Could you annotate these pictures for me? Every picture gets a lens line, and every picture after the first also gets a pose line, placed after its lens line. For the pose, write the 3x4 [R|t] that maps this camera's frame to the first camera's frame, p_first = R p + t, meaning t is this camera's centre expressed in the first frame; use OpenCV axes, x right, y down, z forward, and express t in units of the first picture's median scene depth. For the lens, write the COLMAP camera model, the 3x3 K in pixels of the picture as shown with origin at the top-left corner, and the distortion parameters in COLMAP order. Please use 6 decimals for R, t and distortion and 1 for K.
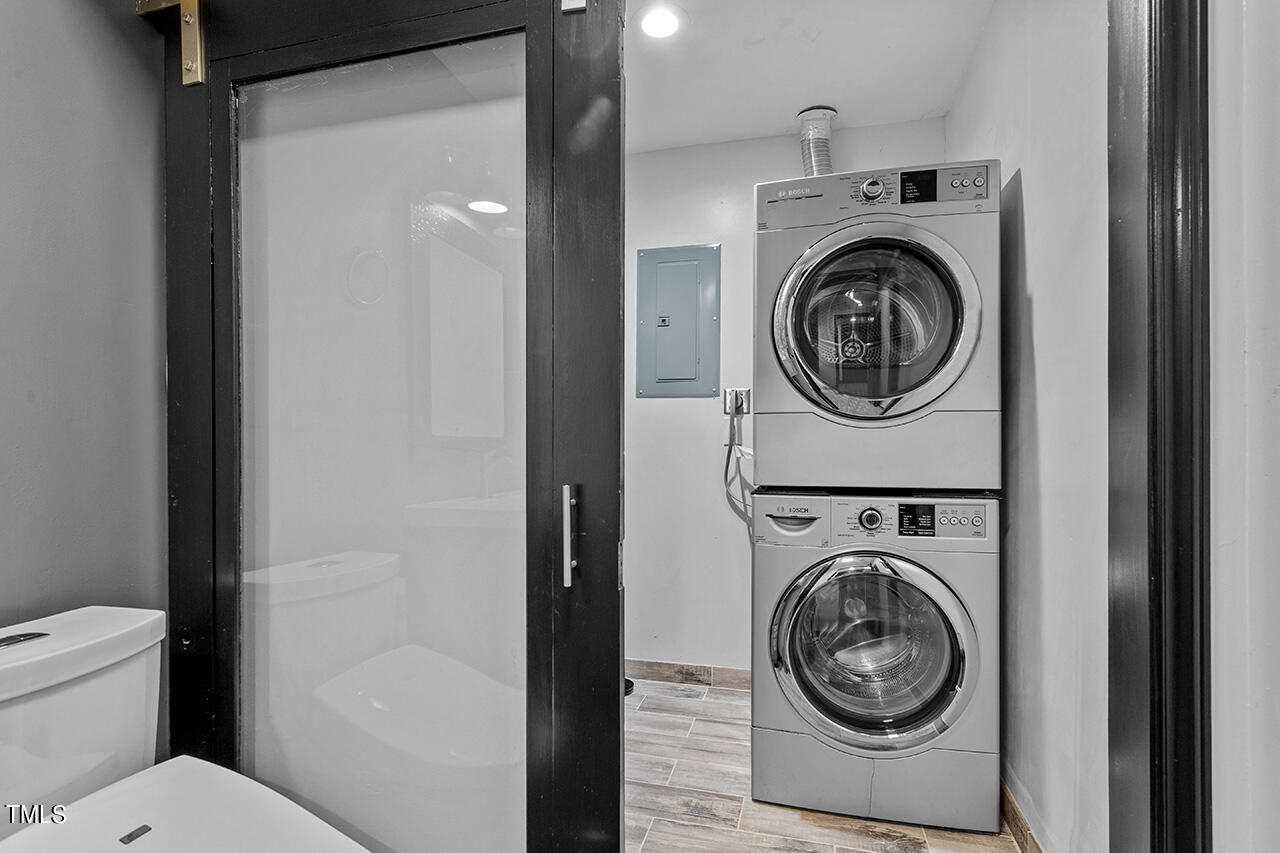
lens RADIAL K [[621.9, 0, 638.8], [0, 621.9, 449.7], [0, 0, 1]] dist [0.001308, 0.000618]
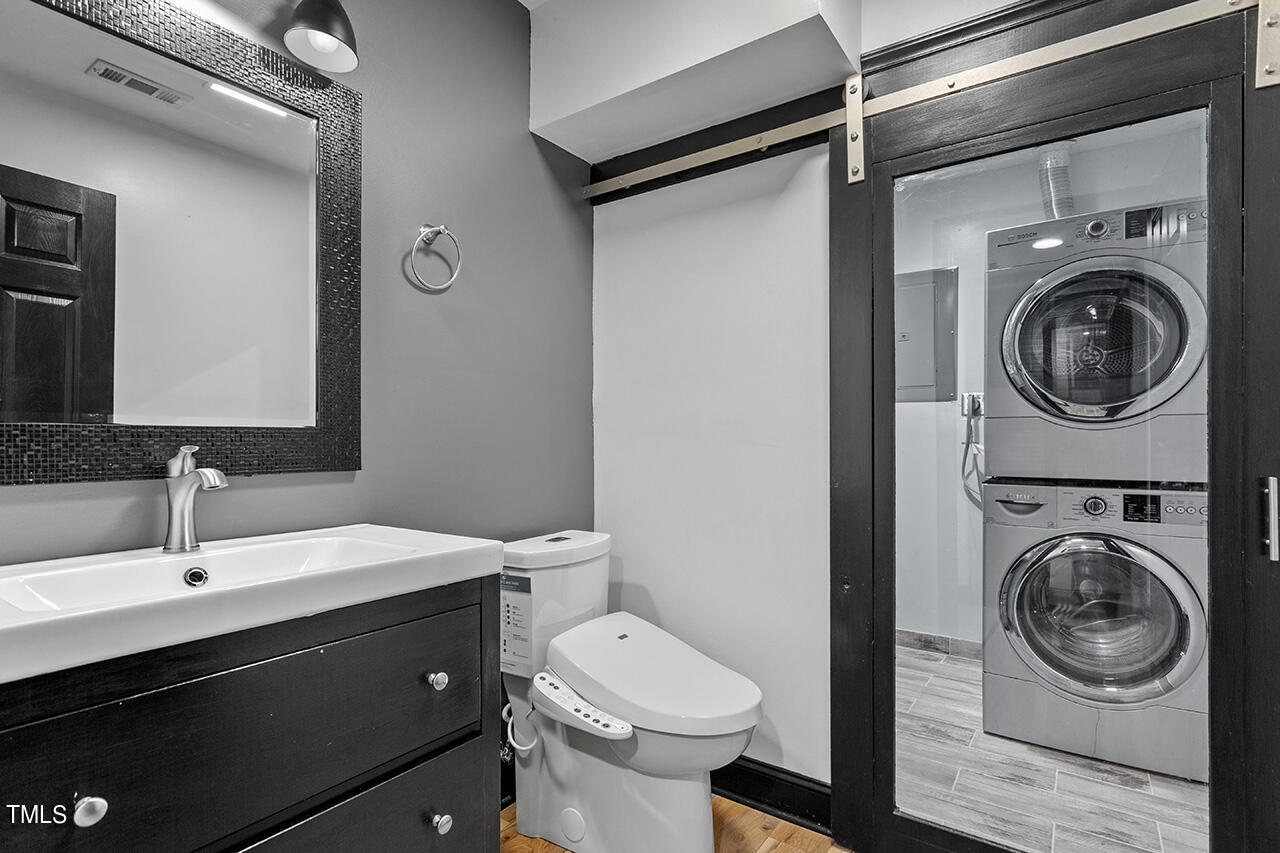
lens RADIAL K [[626.3, 0, 640.6], [0, 626.3, 440.7], [0, 0, 1]] dist [0.009710, 0.001448]
pose [[0.938931, 0.001825, -0.344100, -0.026656], [-0.004871, 0.999956, -0.007988, 0.000387], [0.344070, 0.009176, 0.938899, -0.403264]]
